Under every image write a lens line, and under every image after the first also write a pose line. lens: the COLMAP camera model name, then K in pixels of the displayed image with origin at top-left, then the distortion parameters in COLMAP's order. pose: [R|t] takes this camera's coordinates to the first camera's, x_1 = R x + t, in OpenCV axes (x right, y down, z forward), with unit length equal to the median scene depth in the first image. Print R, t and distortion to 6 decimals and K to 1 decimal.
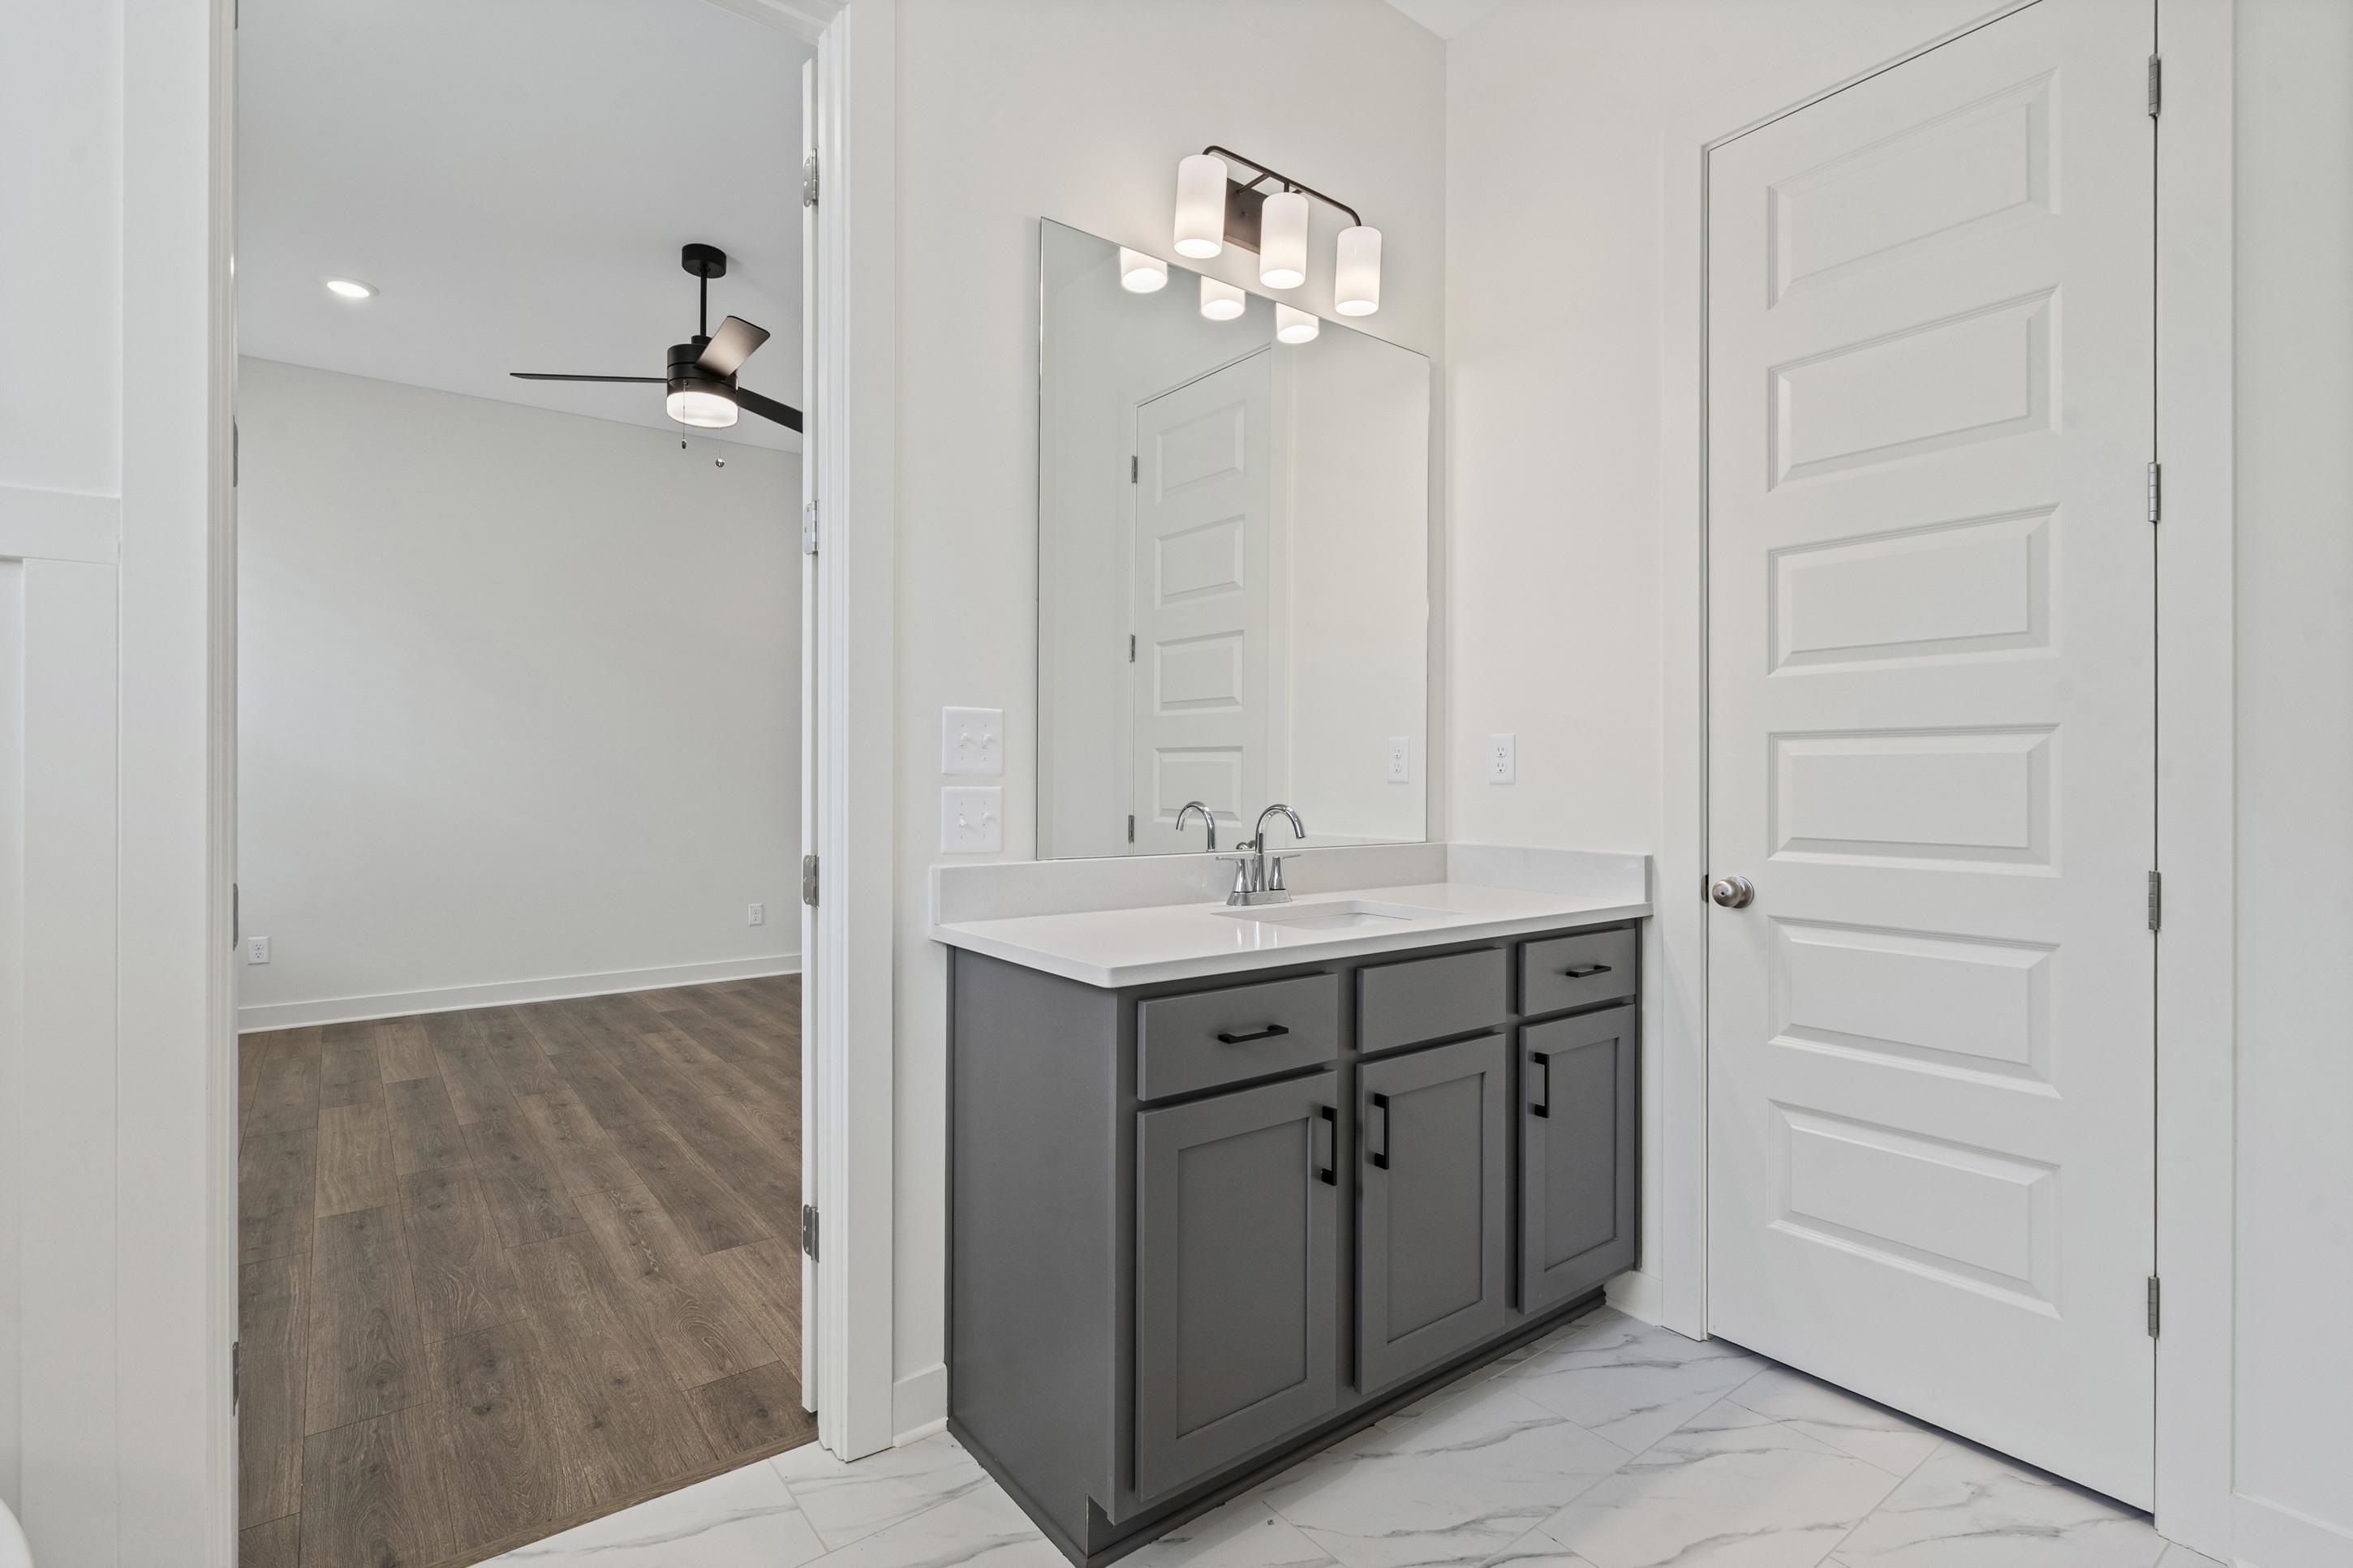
lens RADIAL K [[1091.8, 0, 1160.8], [0, 1091.8, 771.1], [0, 0, 1]] dist [-0.008185, 0.003302]
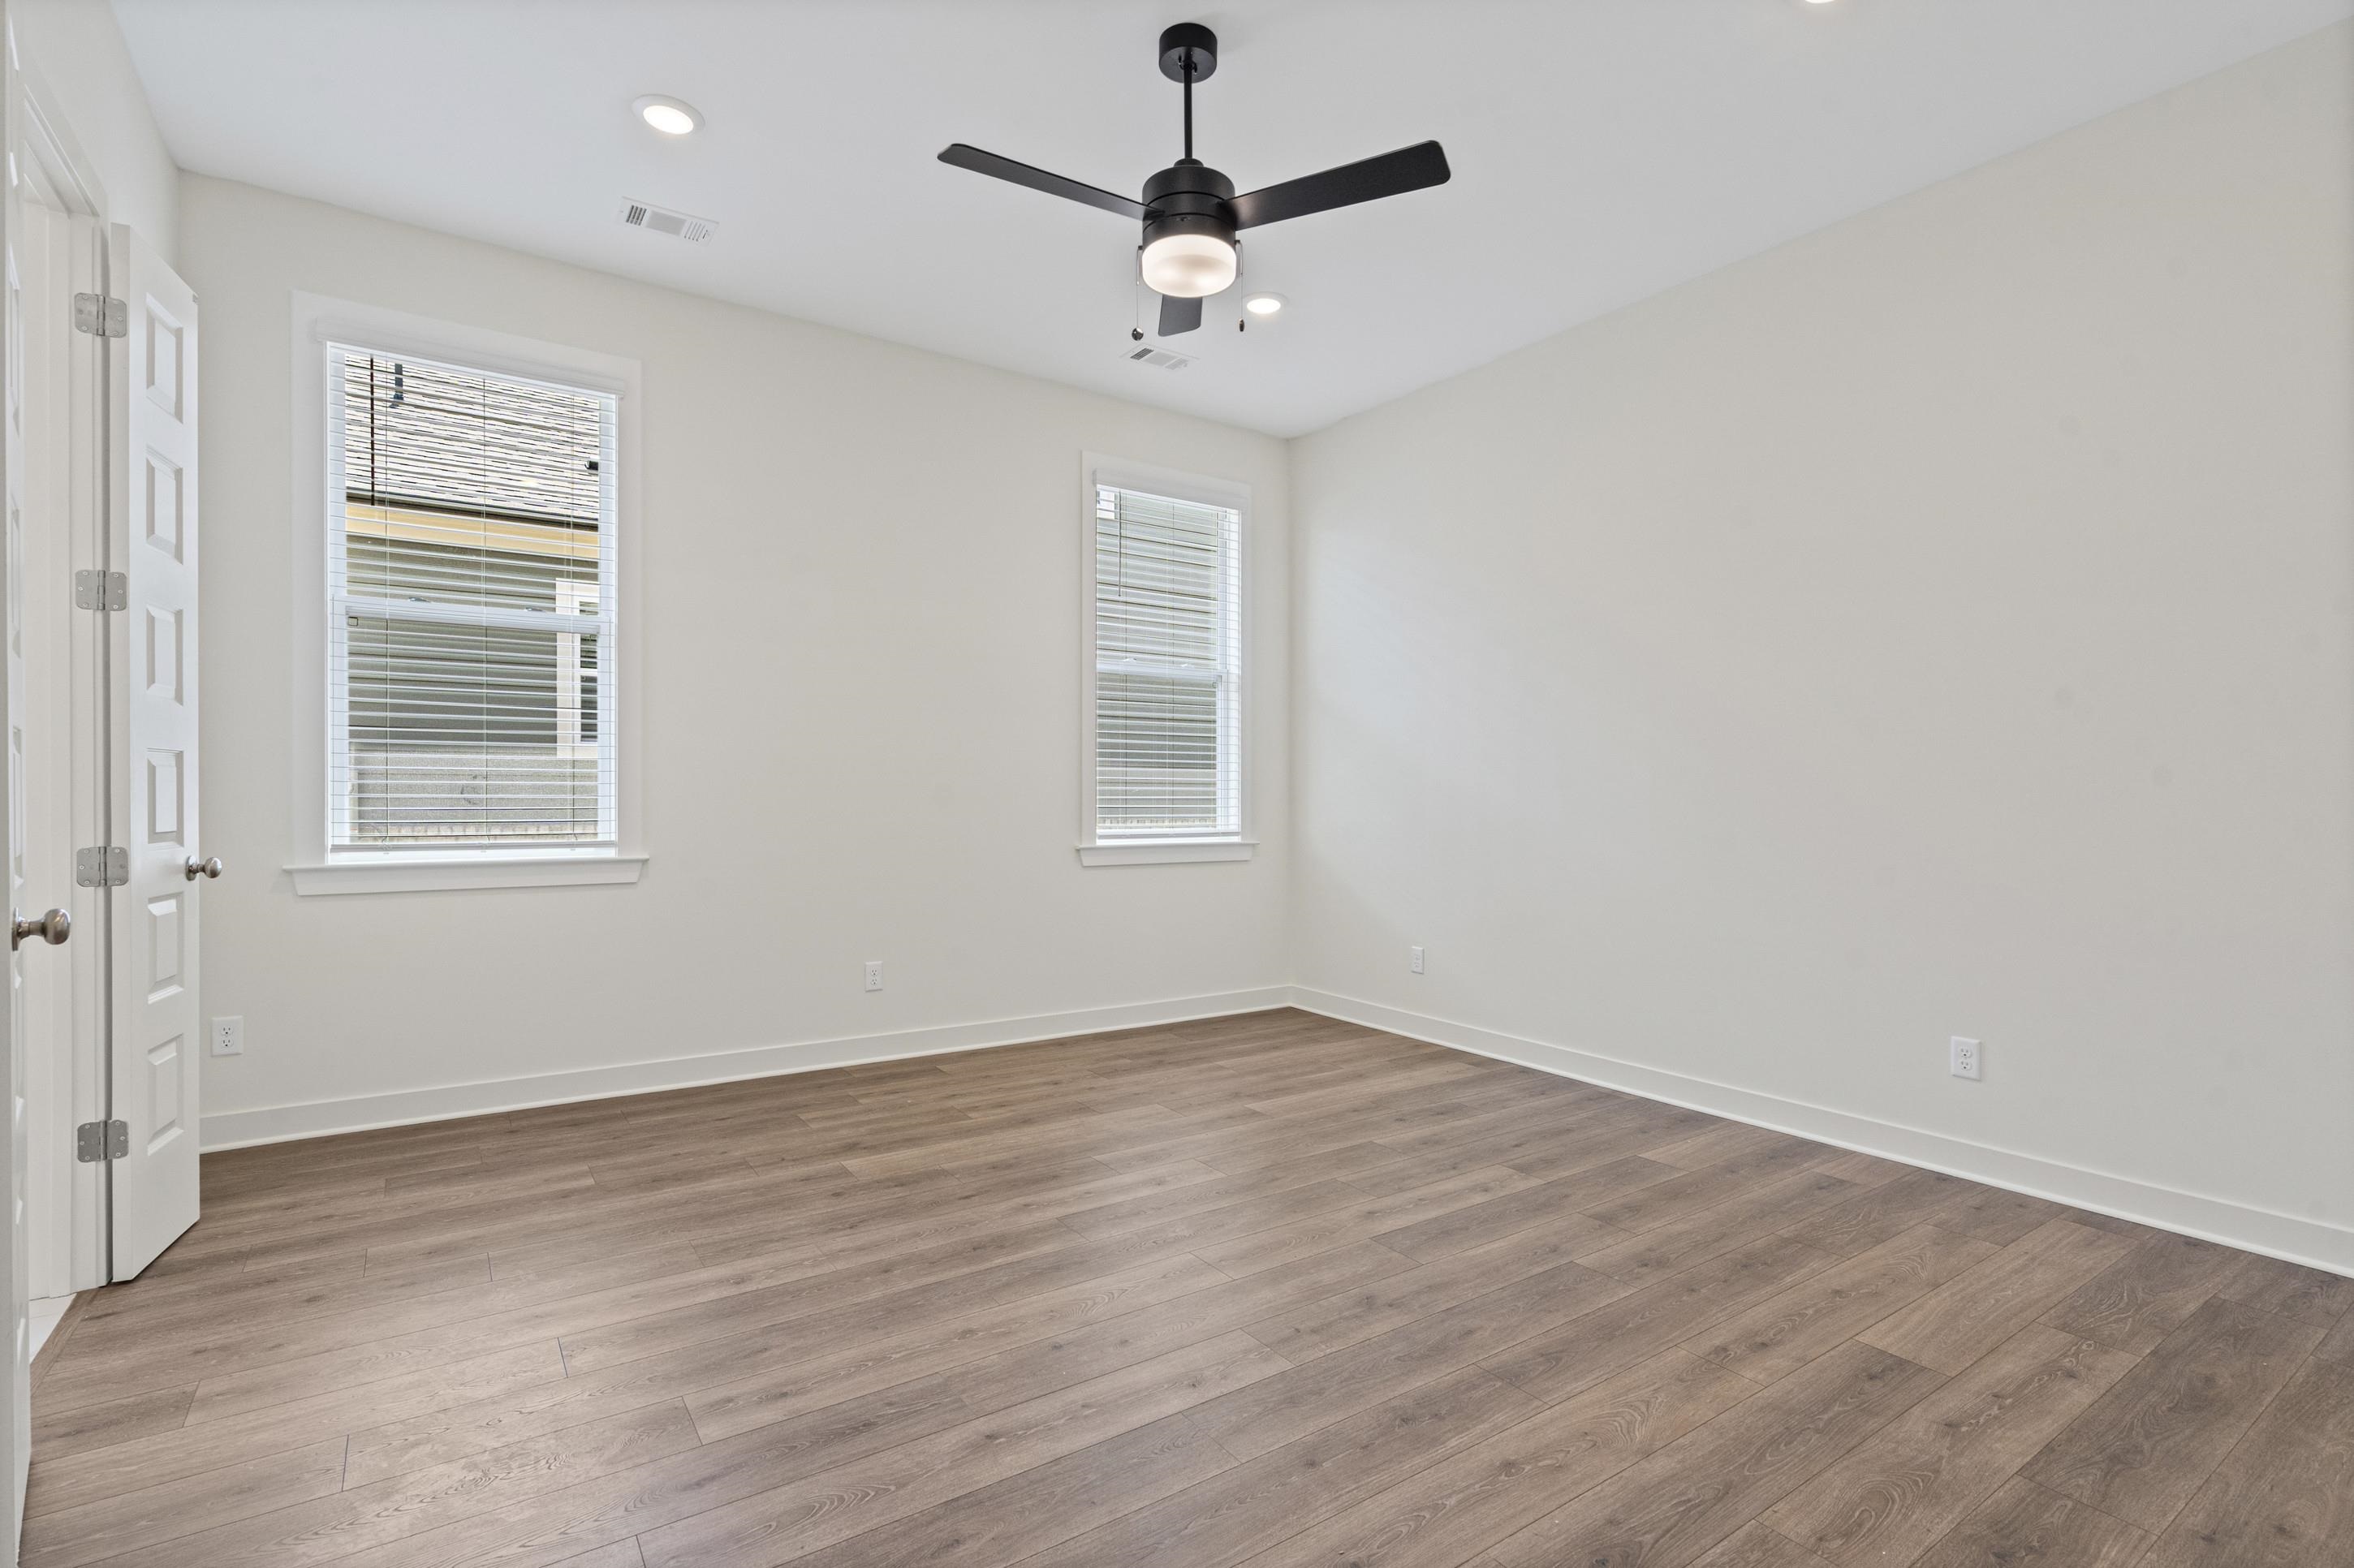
lens RADIAL K [[1092.3, 0, 1160.0], [0, 1092.3, 794.0], [0, 0, 1]] dist [-0.008185, 0.003302]
pose [[-0.053471, 0.000155, -0.998569, 0.349454], [-0.002766, 0.999996, 0.000304, 0.010811], [0.998566, 0.002778, -0.053470, 1.287459]]
